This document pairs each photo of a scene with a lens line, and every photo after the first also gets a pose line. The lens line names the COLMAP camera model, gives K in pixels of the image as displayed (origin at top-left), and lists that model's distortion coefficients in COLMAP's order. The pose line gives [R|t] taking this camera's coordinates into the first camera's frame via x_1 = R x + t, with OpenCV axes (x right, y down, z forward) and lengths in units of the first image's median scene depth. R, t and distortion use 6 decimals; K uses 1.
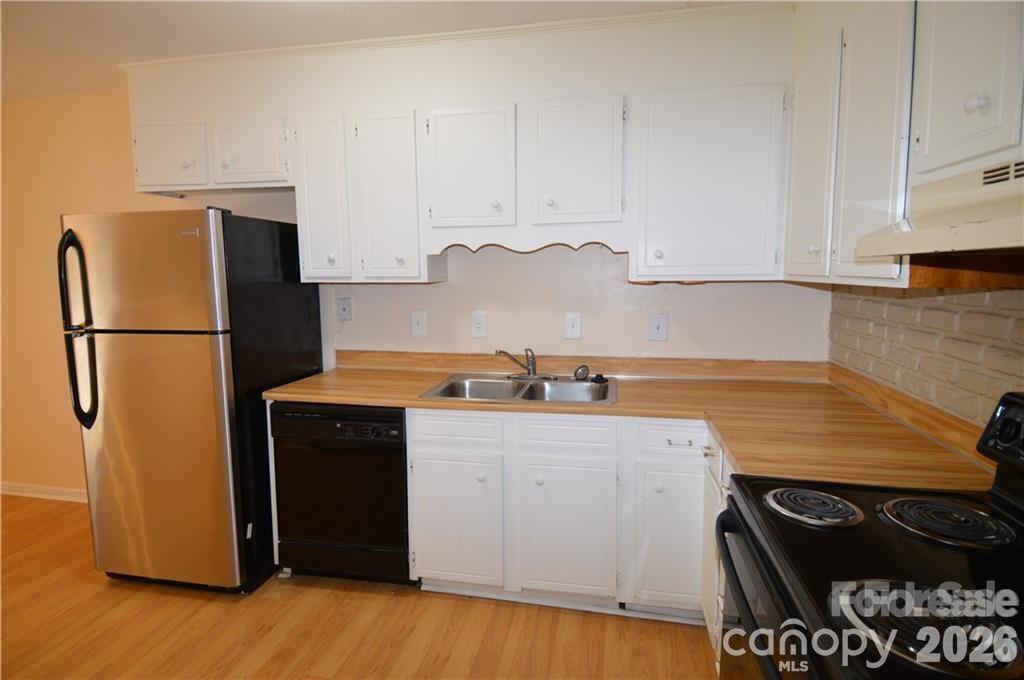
lens RADIAL K [[537.4, 0, 506.5], [0, 537.4, 335.2], [0, 0, 1]] dist [0.034948, -0.044177]
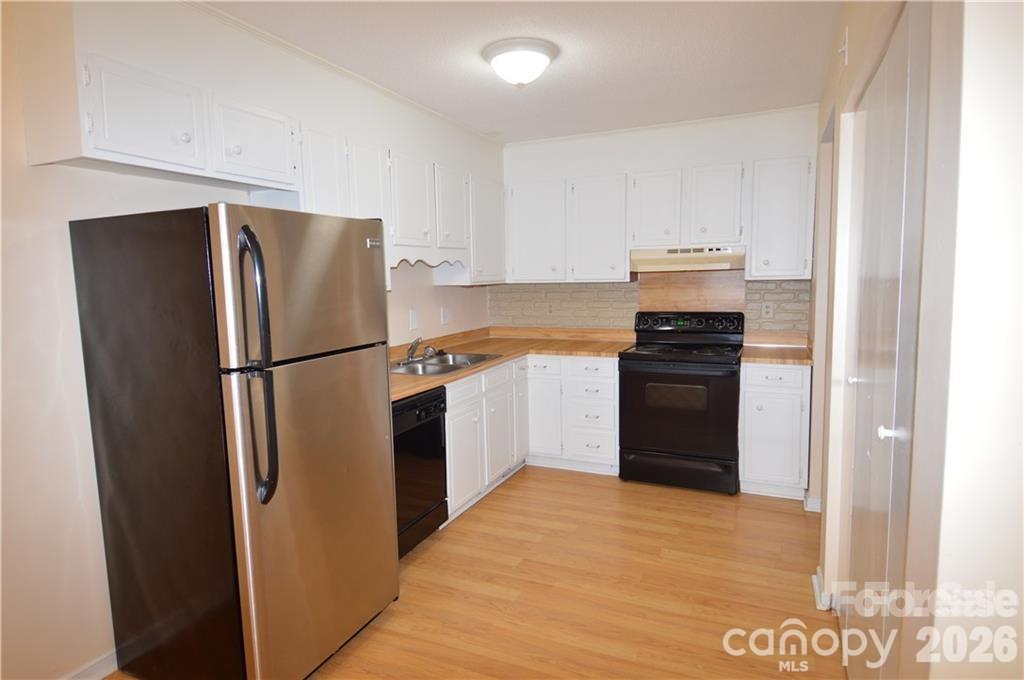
lens RADIAL K [[565.6, 0, 512.5], [0, 565.6, 337.6], [0, 0, 1]] dist [0.001405, 0.000152]
pose [[0.221174, -0.106931, 0.969354, -1.432082], [0.133288, 0.987958, 0.078572, -0.061602], [-0.966083, 0.111826, 0.232763, 0.497174]]
